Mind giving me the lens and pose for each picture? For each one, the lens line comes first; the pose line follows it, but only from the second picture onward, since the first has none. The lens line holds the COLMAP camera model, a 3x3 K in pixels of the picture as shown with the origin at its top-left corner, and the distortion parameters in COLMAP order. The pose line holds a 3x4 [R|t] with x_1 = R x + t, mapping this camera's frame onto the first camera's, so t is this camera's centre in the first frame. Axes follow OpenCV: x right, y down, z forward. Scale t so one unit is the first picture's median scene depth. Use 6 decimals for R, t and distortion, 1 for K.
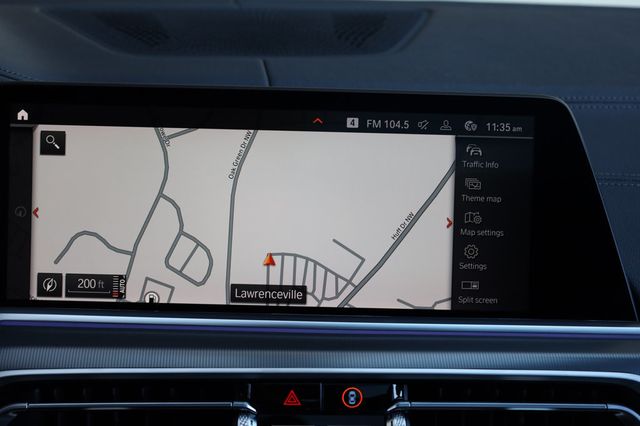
lens RADIAL K [[868.0, 0, 335.1], [0, 868.0, 205.5], [0, 0, 1]] dist [-0.035110, 0.000000]
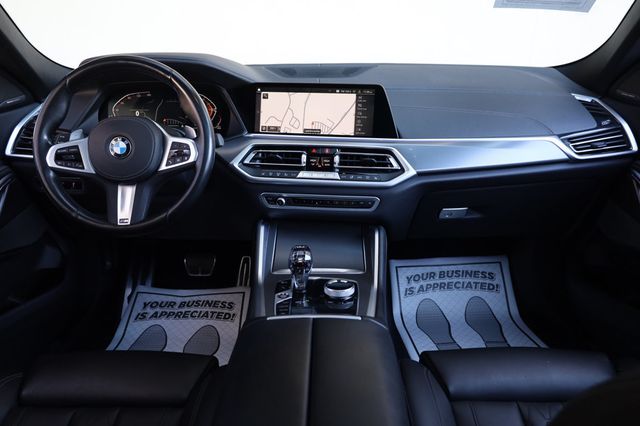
lens RADIAL K [[479.6, 0, 321.0], [0, 479.6, 217.8], [0, 0, 1]] dist [0.008775, 0.000833]
pose [[0.978831, 0.043135, -0.200075, 0.469985], [-0.030732, 0.997432, 0.064691, 0.381020], [0.202352, -0.057173, 0.977643, -1.377855]]
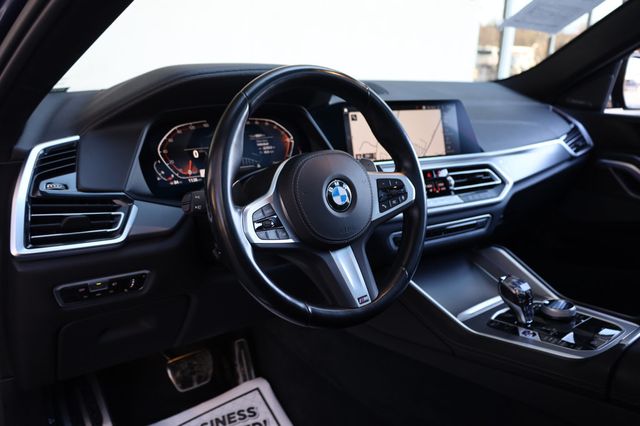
lens RADIAL K [[550.7, 0, 320.6], [0, 550.7, 213.9], [0, 0, 1]] dist [0.032251, -0.000208]
pose [[0.877722, -0.140969, 0.457966, -1.544751], [0.149520, 0.988600, 0.017743, 0.259502], [-0.455246, 0.052902, 0.888793, -0.938233]]
